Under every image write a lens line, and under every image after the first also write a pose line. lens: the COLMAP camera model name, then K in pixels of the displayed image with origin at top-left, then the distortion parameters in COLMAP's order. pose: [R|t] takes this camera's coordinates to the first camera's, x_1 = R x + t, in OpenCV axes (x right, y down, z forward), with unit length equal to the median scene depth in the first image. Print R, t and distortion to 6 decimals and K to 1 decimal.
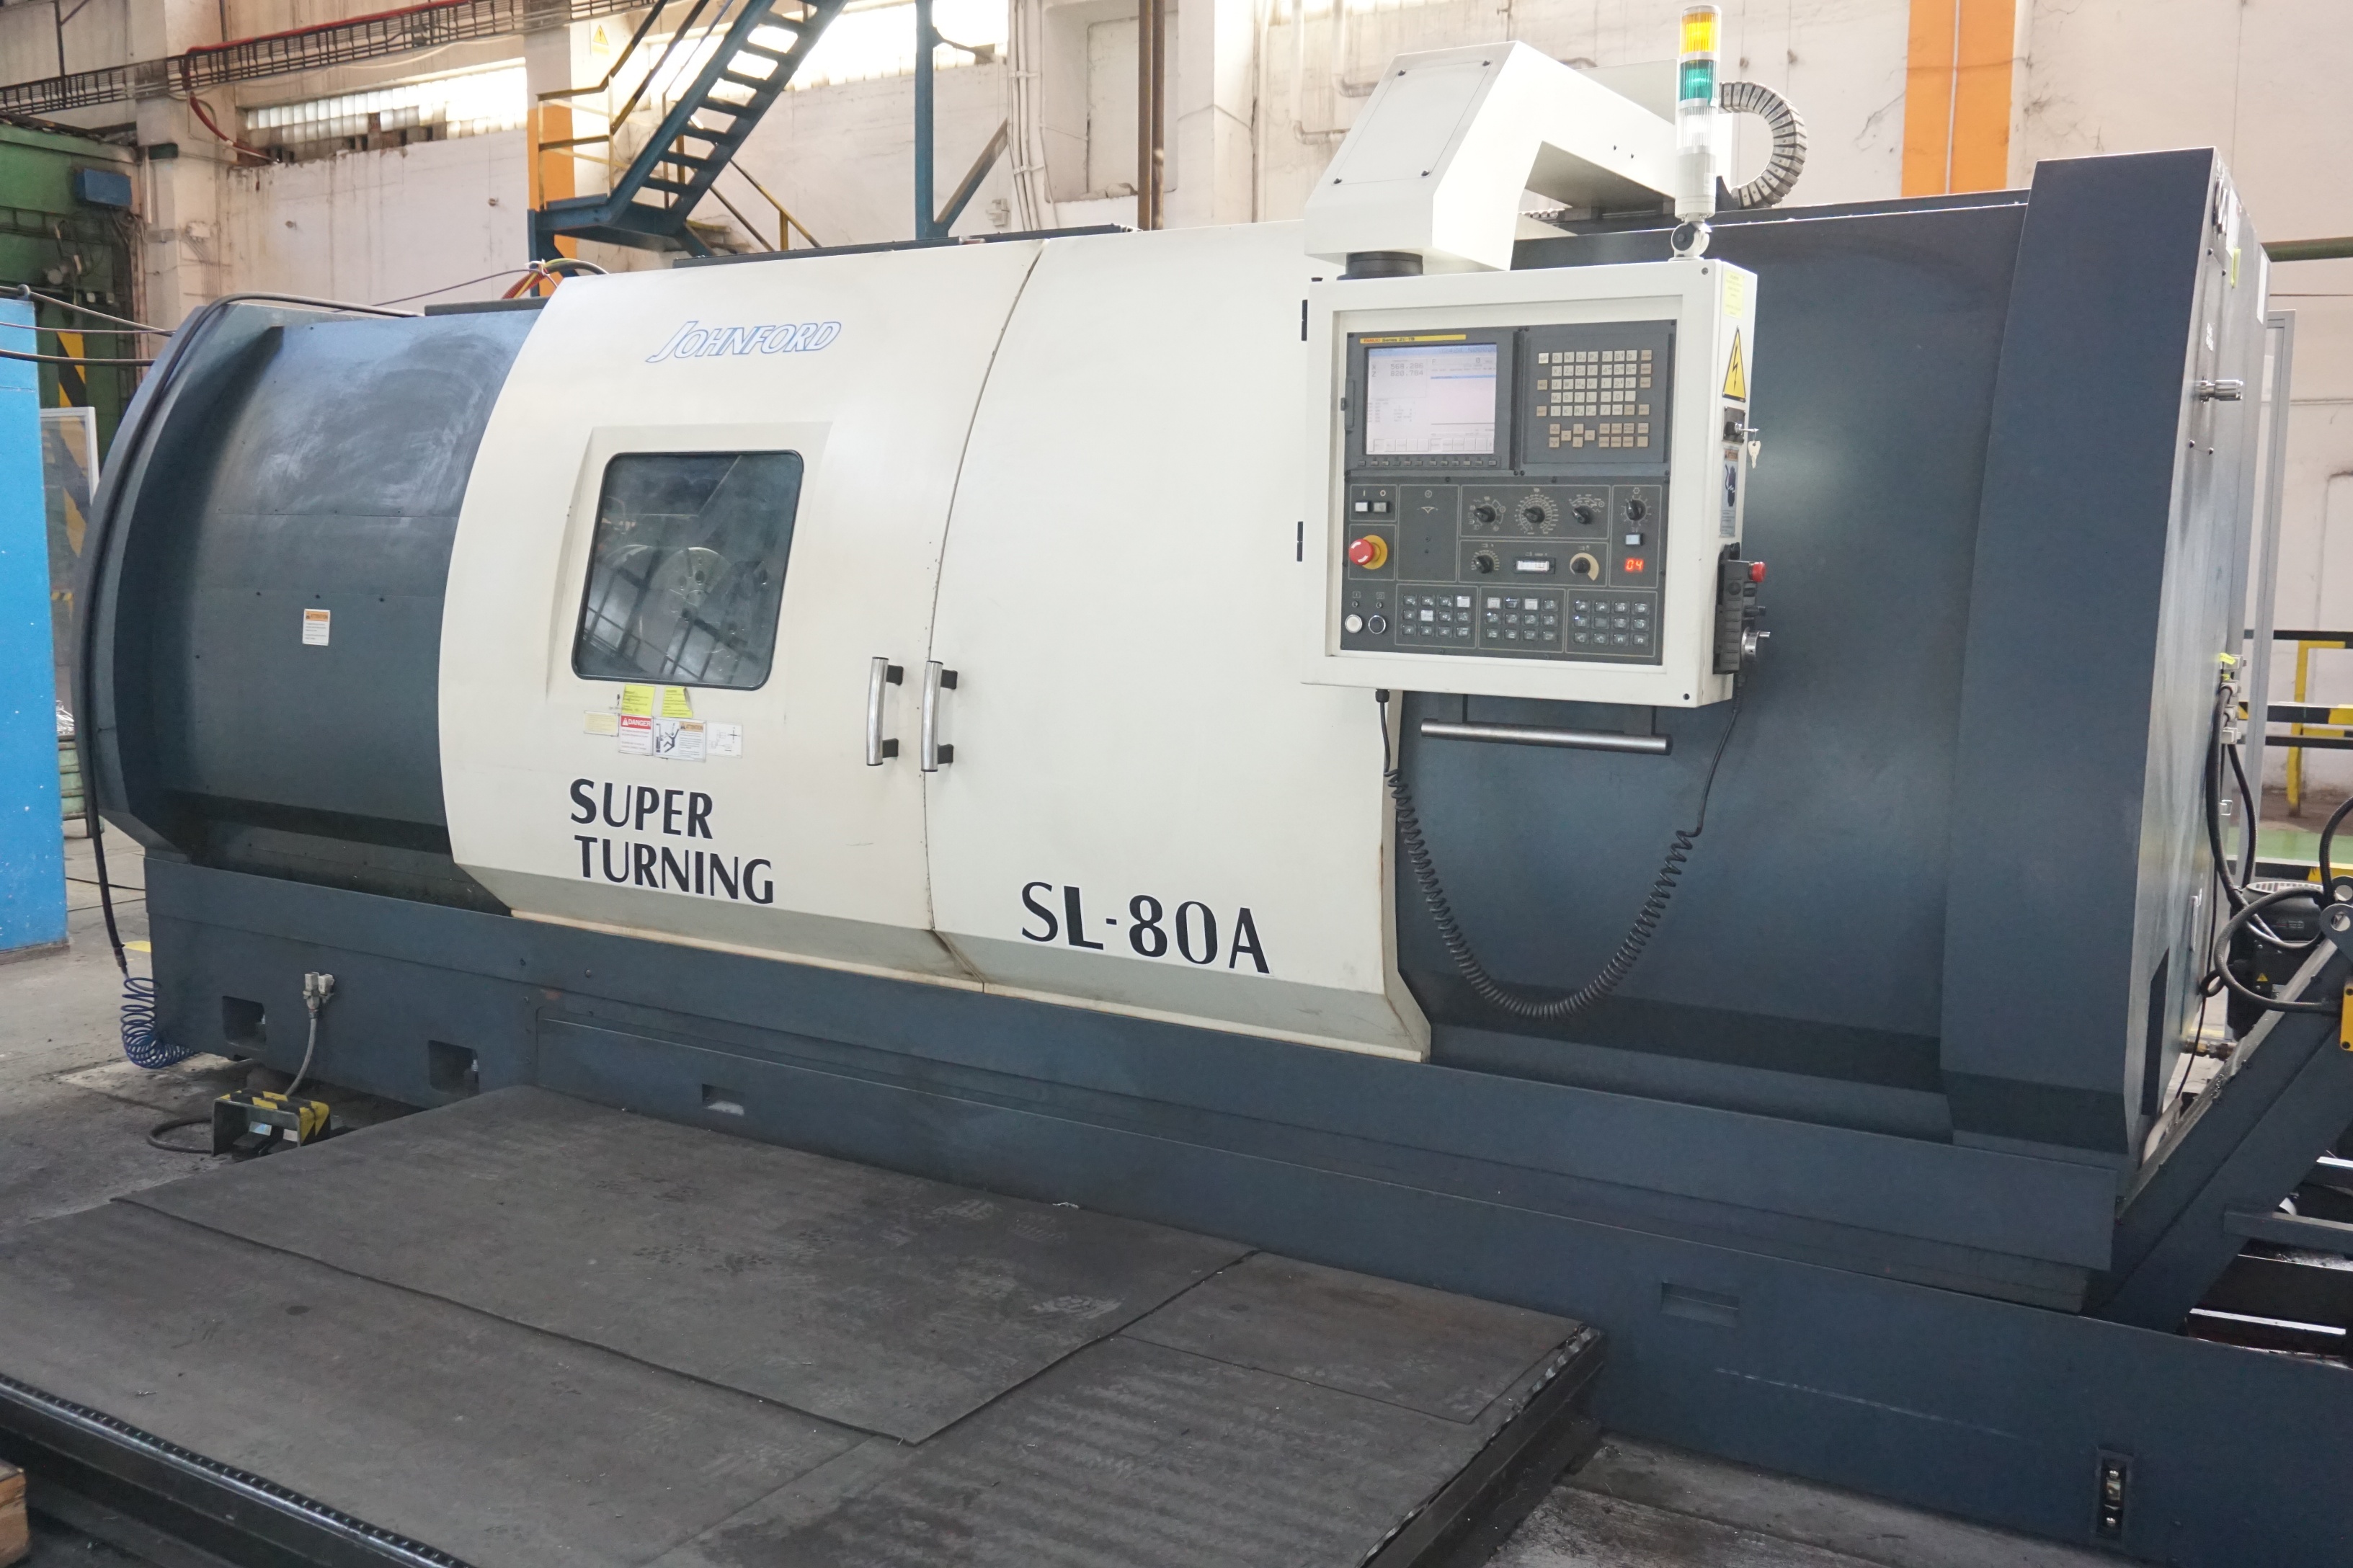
lens RADIAL K [[2022.6, 0, 1191.2], [0, 2022.6, 798.7], [0, 0, 1]] dist [-0.013540, 0.008125]
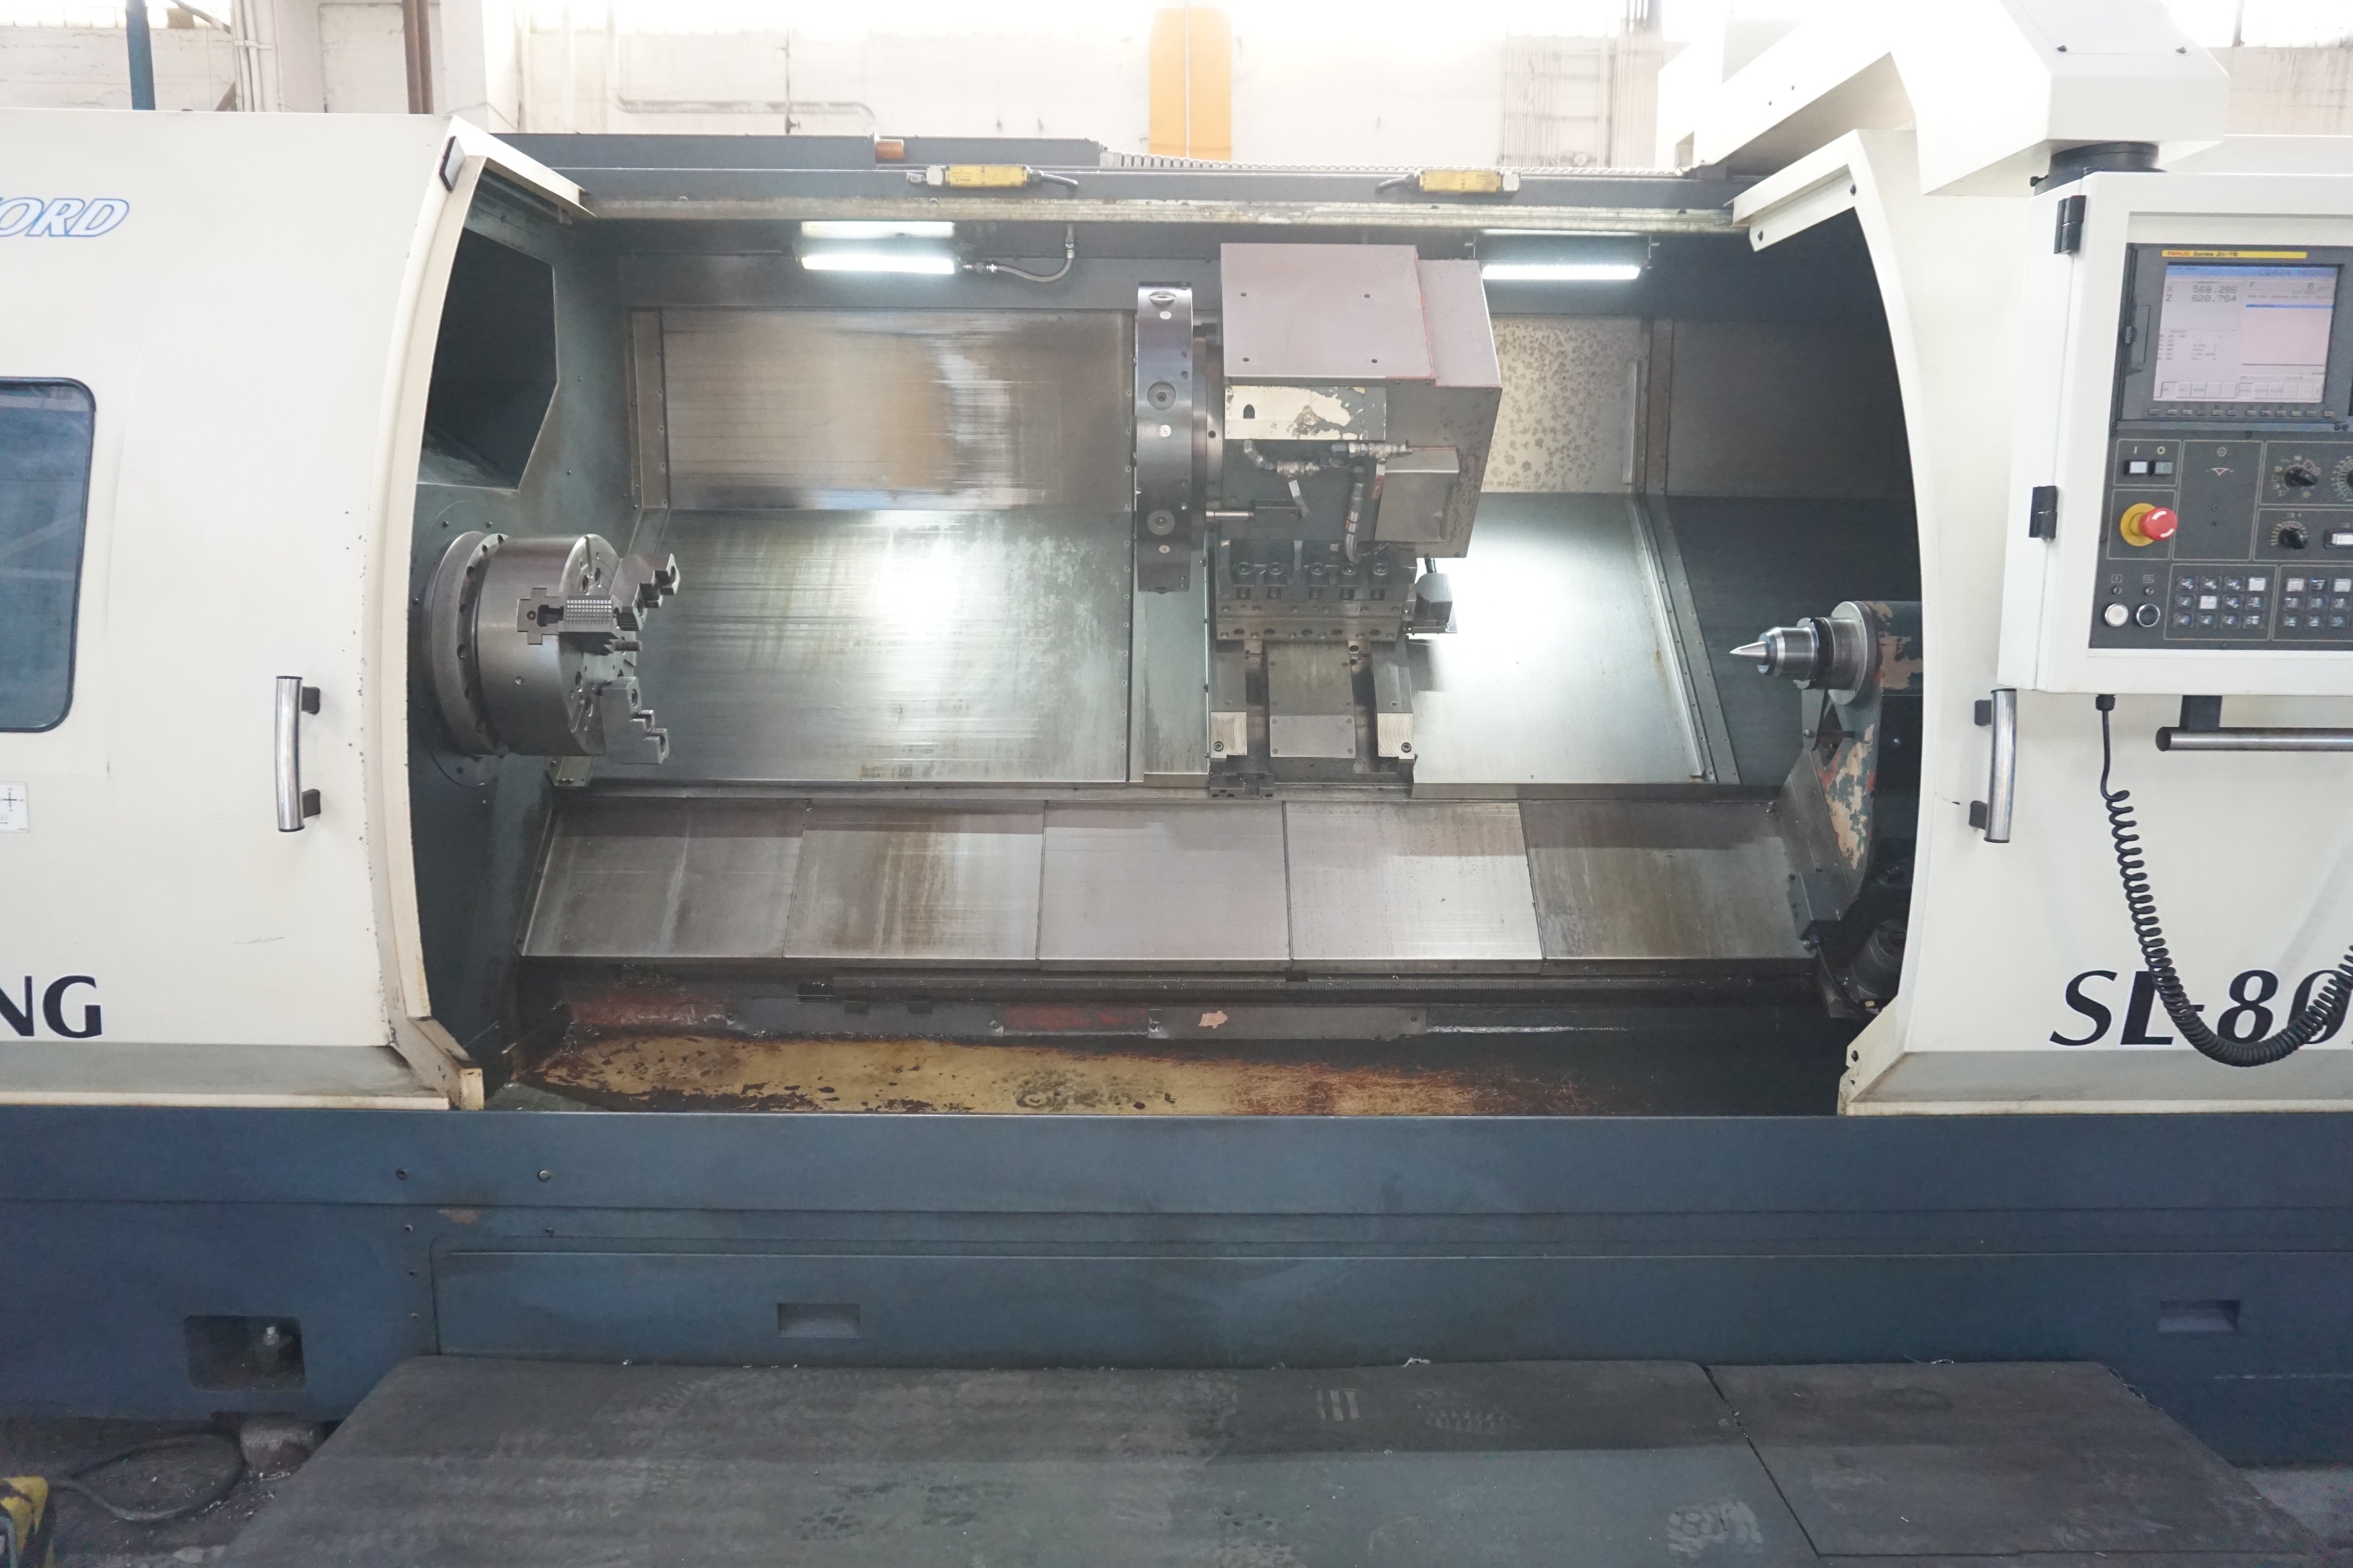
lens RADIAL K [[1594.5, 0, 1205.0], [0, 1594.5, 790.1], [0, 0, 1]] dist [-0.038328, 0.027285]
pose [[0.849089, -0.090290, 0.520477, -0.575578], [0.075102, 0.995909, 0.050246, -0.078710], [-0.522885, -0.003574, 0.852396, 0.680347]]
